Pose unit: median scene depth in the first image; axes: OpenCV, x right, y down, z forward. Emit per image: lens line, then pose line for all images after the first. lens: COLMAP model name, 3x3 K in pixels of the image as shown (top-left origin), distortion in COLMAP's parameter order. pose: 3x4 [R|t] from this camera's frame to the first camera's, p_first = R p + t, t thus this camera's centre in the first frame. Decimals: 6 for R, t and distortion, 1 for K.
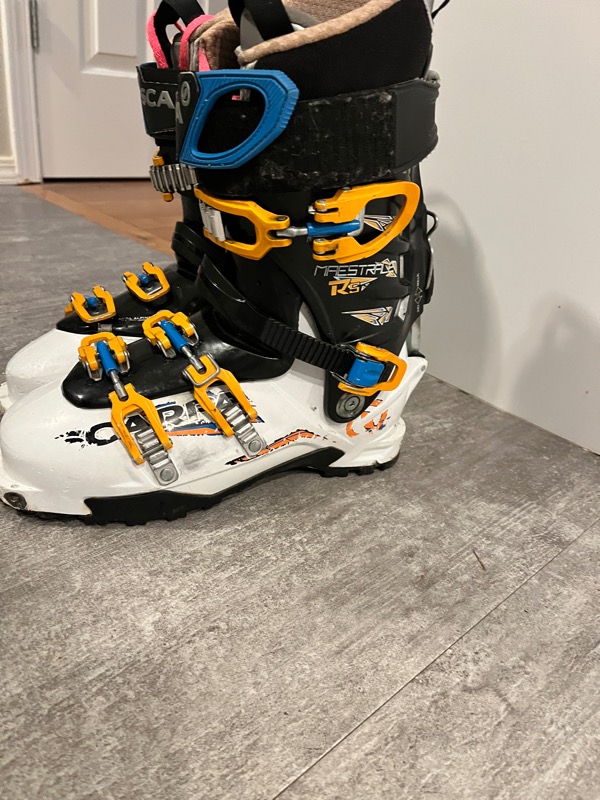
lens RADIAL K [[608.3, 0, 298.4], [0, 608.3, 400.1], [0, 0, 1]] dist [-0.002017, -0.000829]
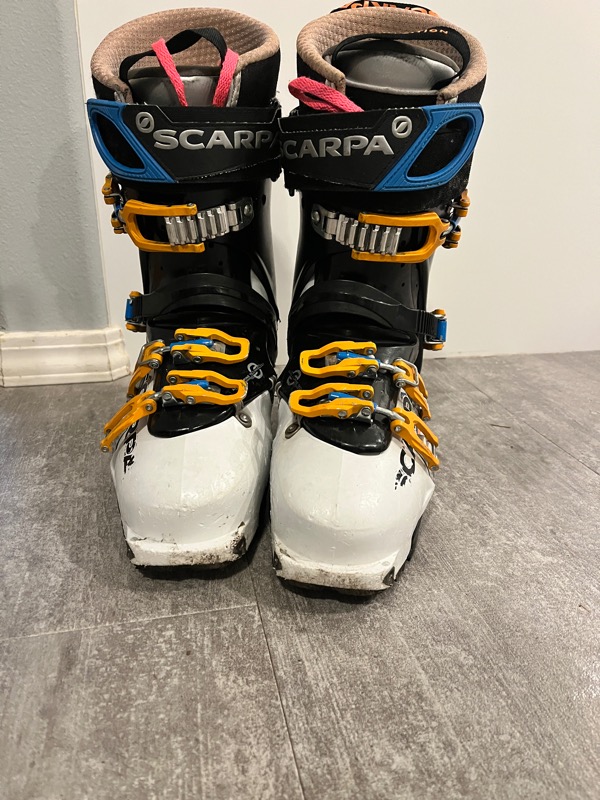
lens RADIAL K [[608.3, 0, 298.1], [0, 608.3, 400.2], [0, 0, 1]] dist [-0.002017, -0.000829]
pose [[0.502305, -0.403899, 0.764562, -1.244535], [0.428535, 0.884259, 0.185591, -0.327094], [-0.751031, 0.234419, 0.617252, 0.537885]]
